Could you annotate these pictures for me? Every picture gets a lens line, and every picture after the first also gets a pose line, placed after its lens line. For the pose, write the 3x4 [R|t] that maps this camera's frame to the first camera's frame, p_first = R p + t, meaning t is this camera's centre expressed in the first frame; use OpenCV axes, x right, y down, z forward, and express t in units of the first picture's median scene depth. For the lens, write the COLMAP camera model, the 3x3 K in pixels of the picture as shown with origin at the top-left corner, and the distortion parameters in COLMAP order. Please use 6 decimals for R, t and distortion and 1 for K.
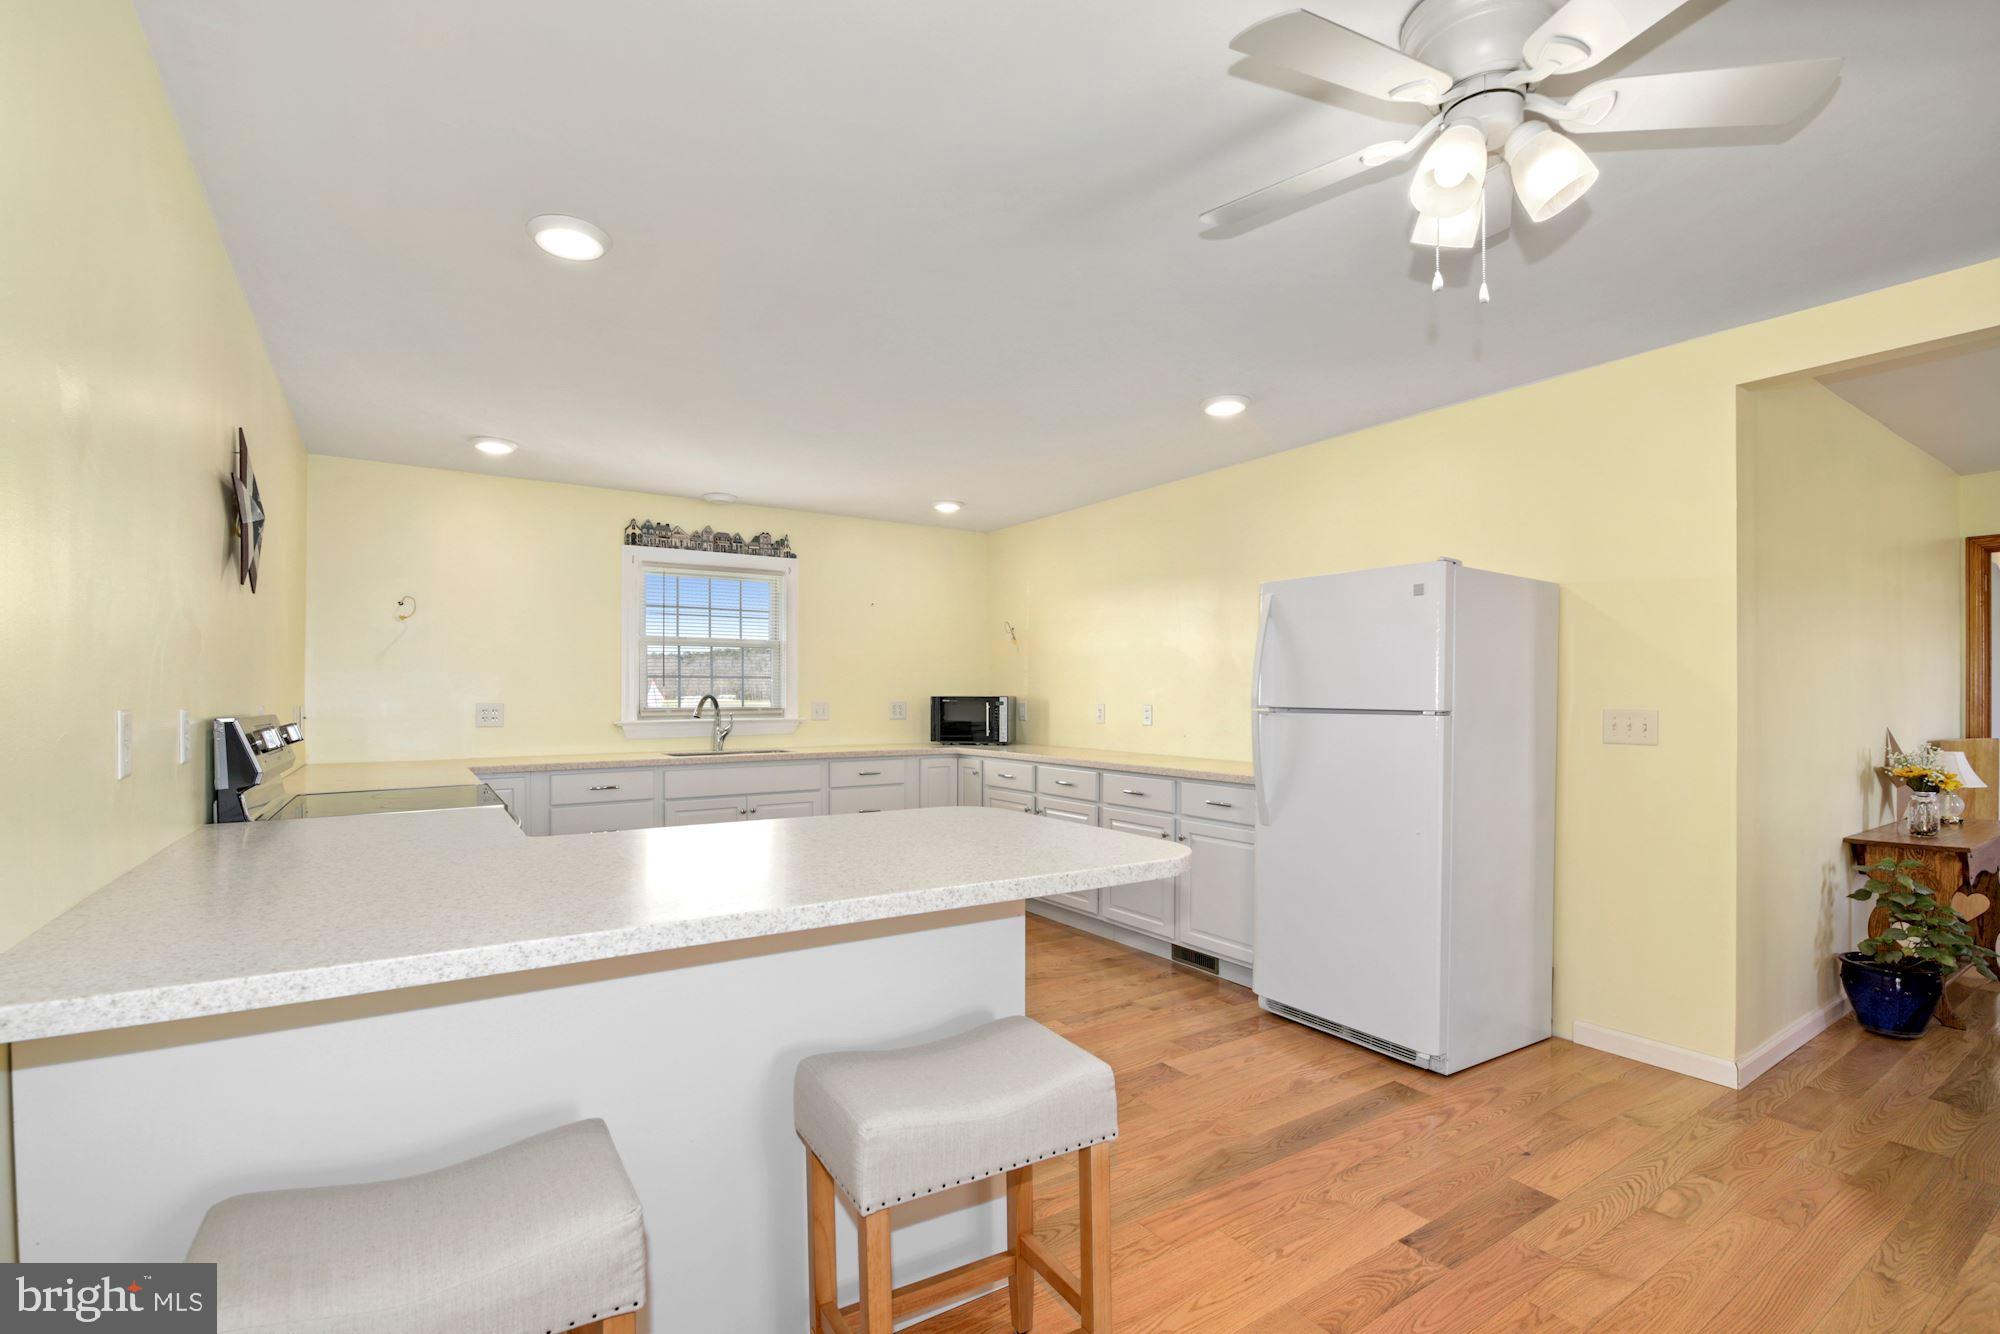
lens RADIAL K [[887.0, 0, 1002.2], [0, 887.0, 709.1], [0, 0, 1]] dist [-0.016578, -0.000114]
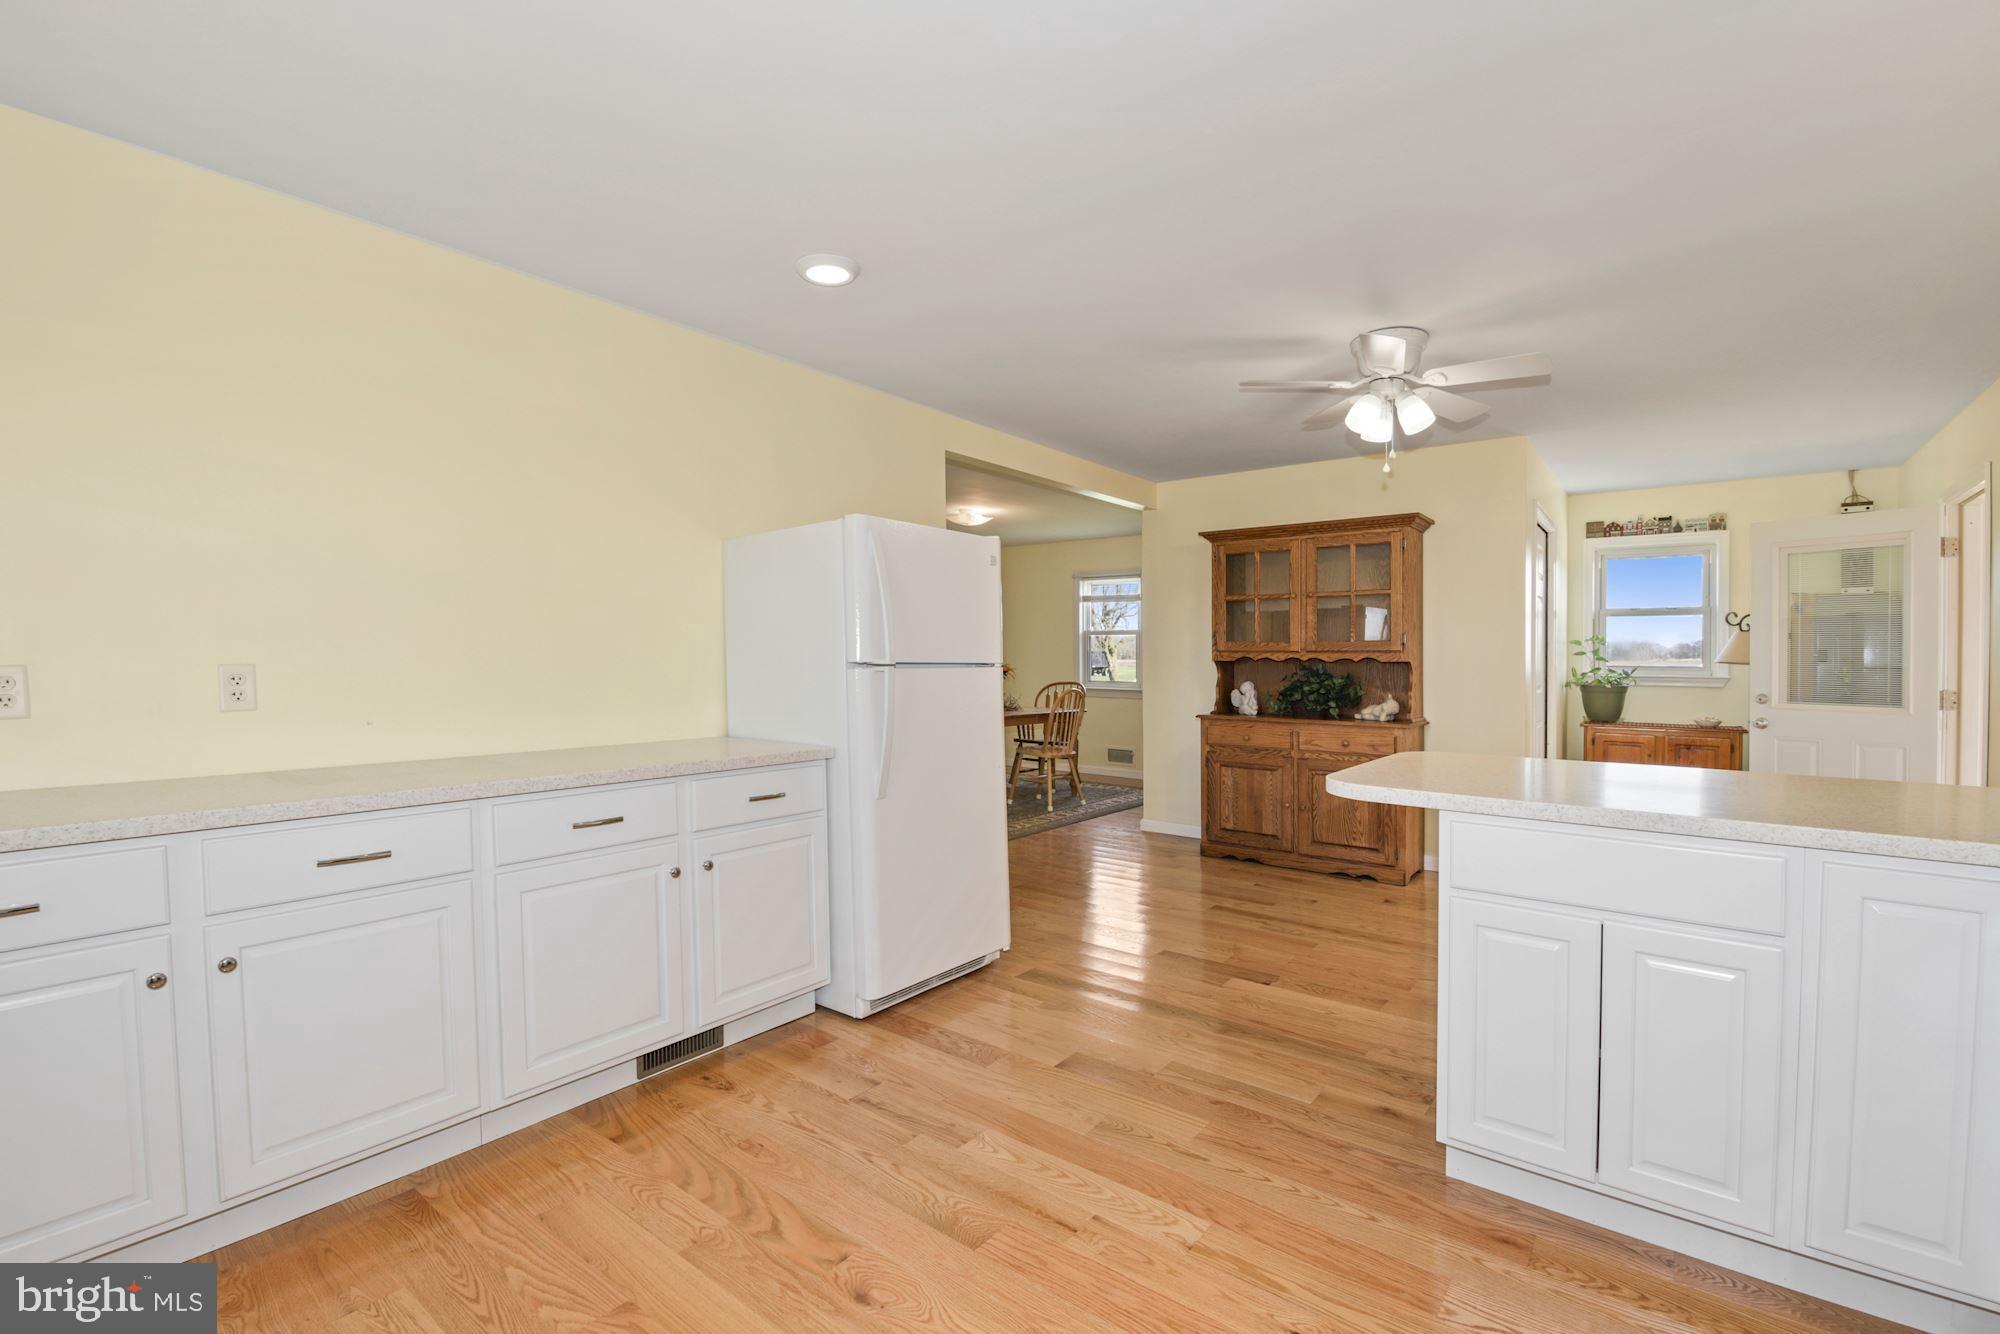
lens RADIAL K [[877.8, 0, 989.9], [0, 877.8, 656.6], [0, 0, 1]] dist [-0.015543, -0.000227]
pose [[-0.317665, -0.000512, 0.948203, -0.573886], [0.002120, 0.999997, 0.001250, -0.006213], [-0.948201, 0.002407, -0.317663, 1.238772]]
